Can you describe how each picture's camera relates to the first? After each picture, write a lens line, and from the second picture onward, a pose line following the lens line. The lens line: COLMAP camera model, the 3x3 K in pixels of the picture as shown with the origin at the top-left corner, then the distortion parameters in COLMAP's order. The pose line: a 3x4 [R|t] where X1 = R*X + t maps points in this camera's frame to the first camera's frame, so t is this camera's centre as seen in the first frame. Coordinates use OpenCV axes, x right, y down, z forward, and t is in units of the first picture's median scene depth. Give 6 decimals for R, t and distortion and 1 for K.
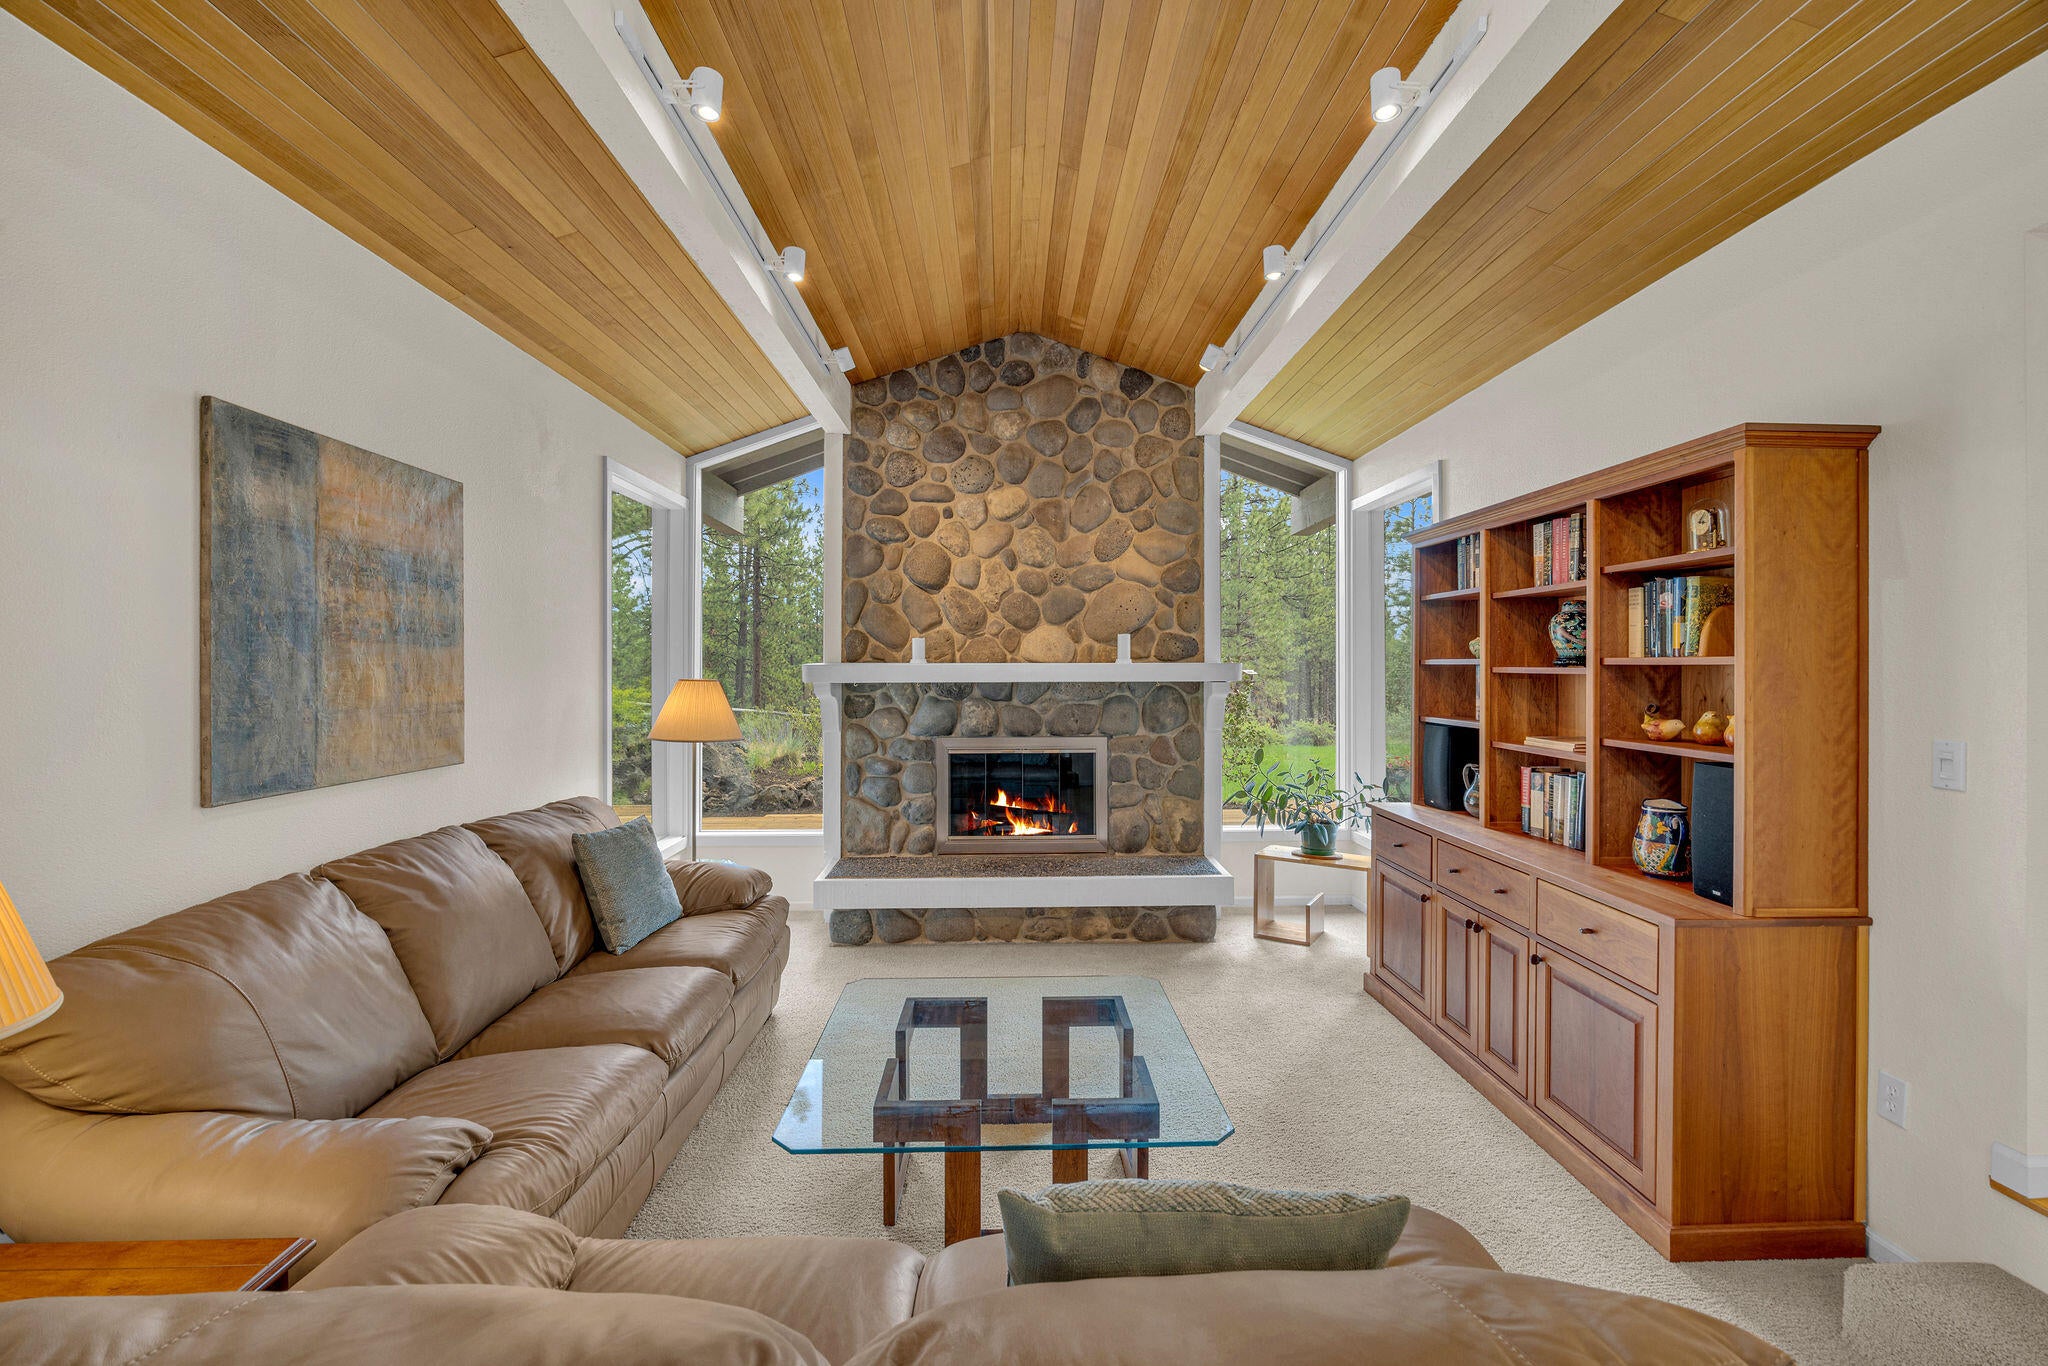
lens RADIAL K [[784.1, 0, 1028.1], [0, 784.1, 674.5], [0, 0, 1]] dist [-0.000553, 0.000003]
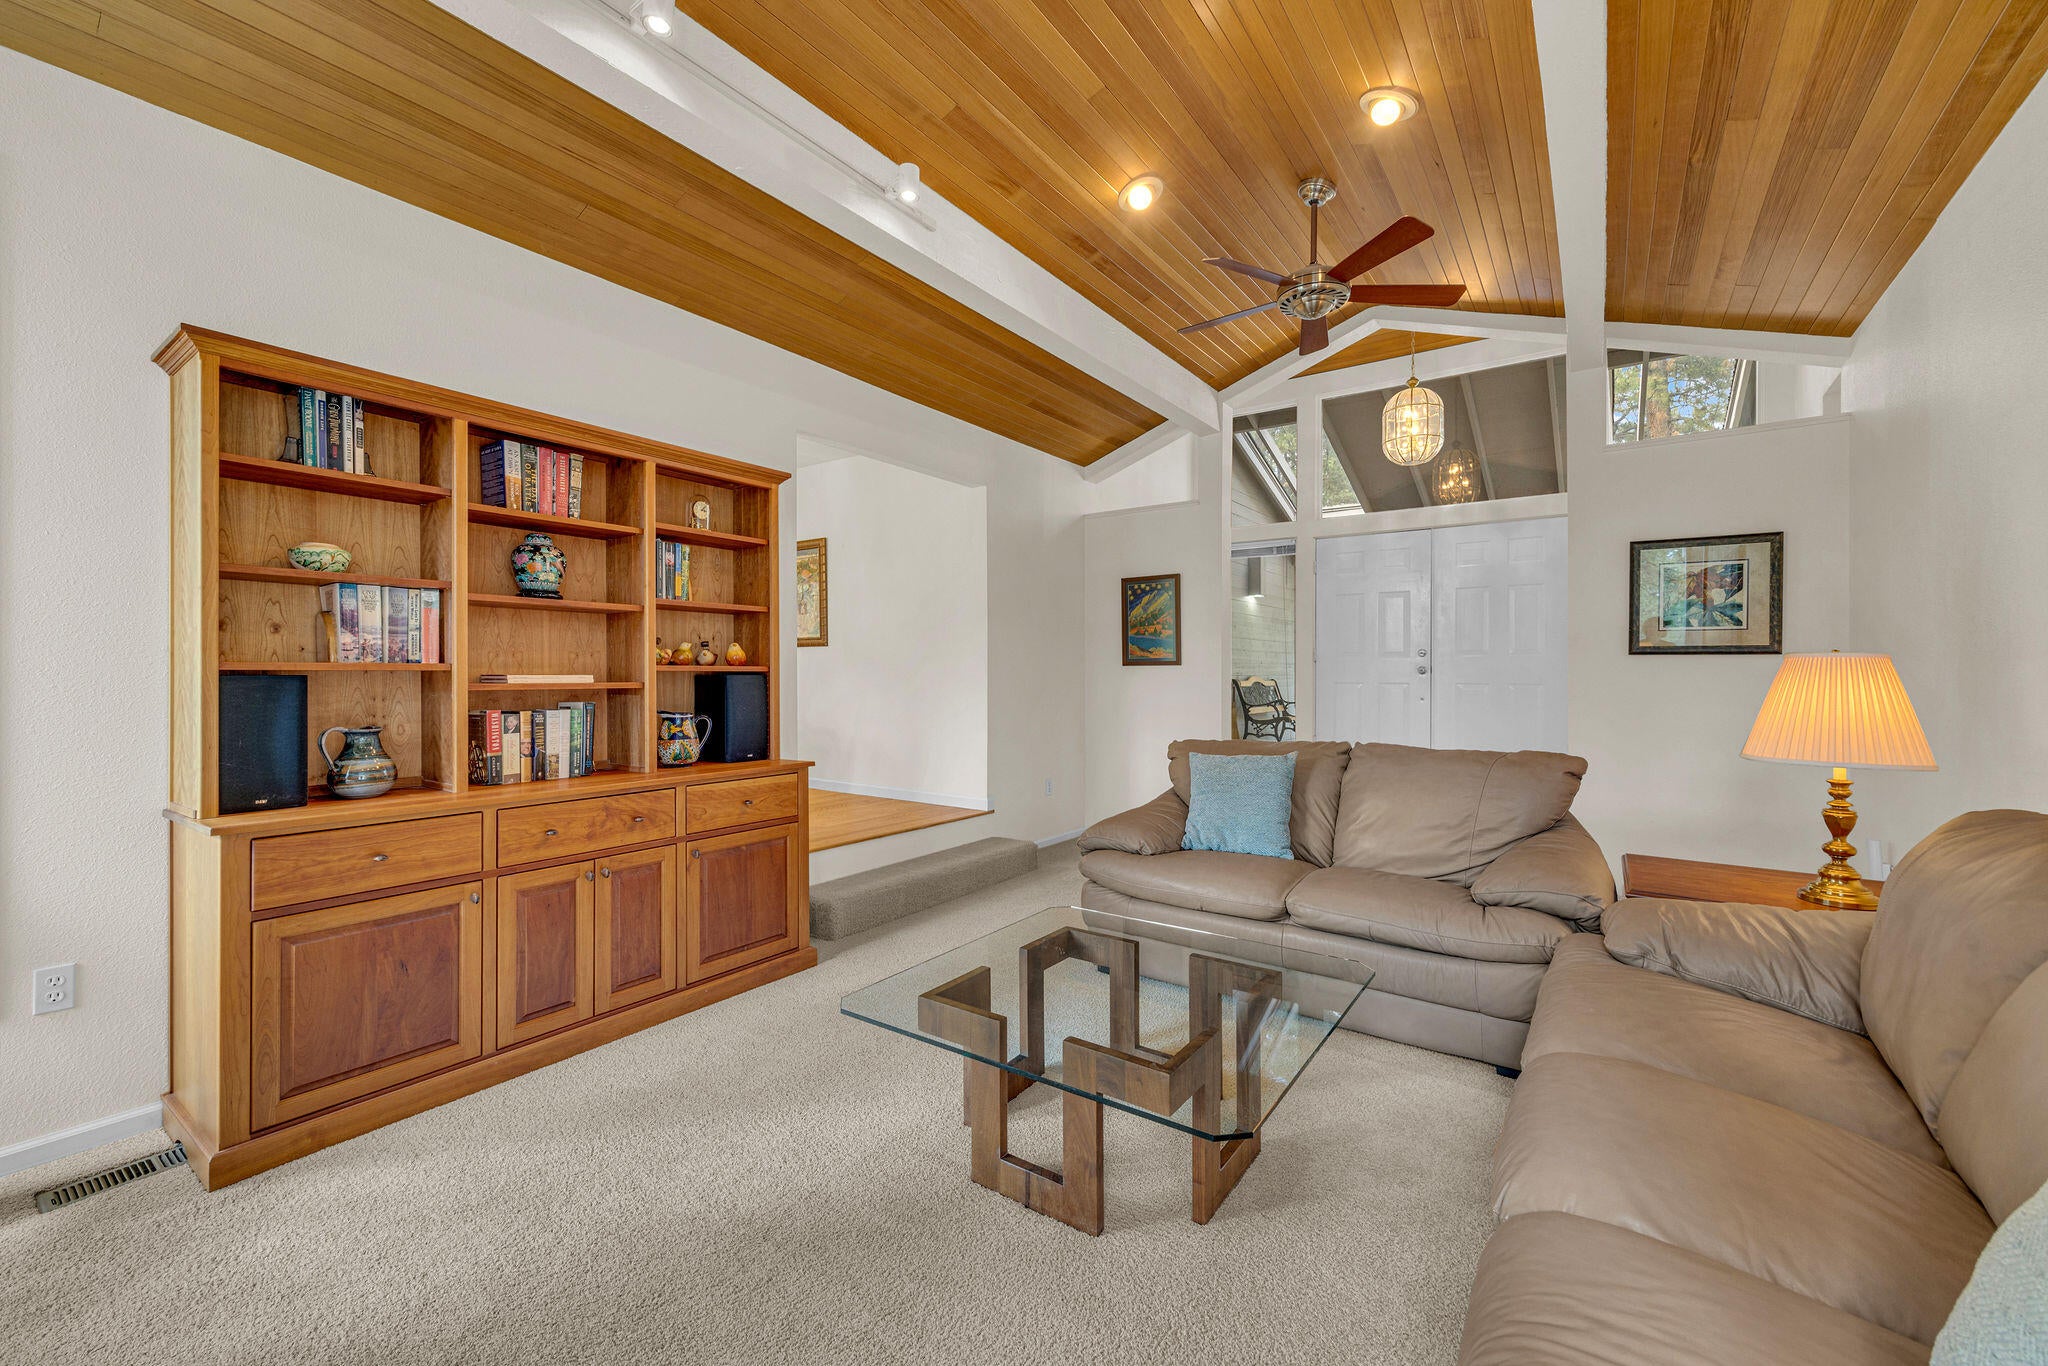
lens RADIAL K [[784.1, 0, 1028.1], [0, 784.1, 674.5], [0, 0, 1]] dist [-0.000553, 0.000003]
pose [[-0.784962, -0.001643, 0.619541, -0.394484], [0.003199, 0.999972, 0.006704, 0.077172], [-0.619535, 0.007244, -0.784935, 1.374895]]
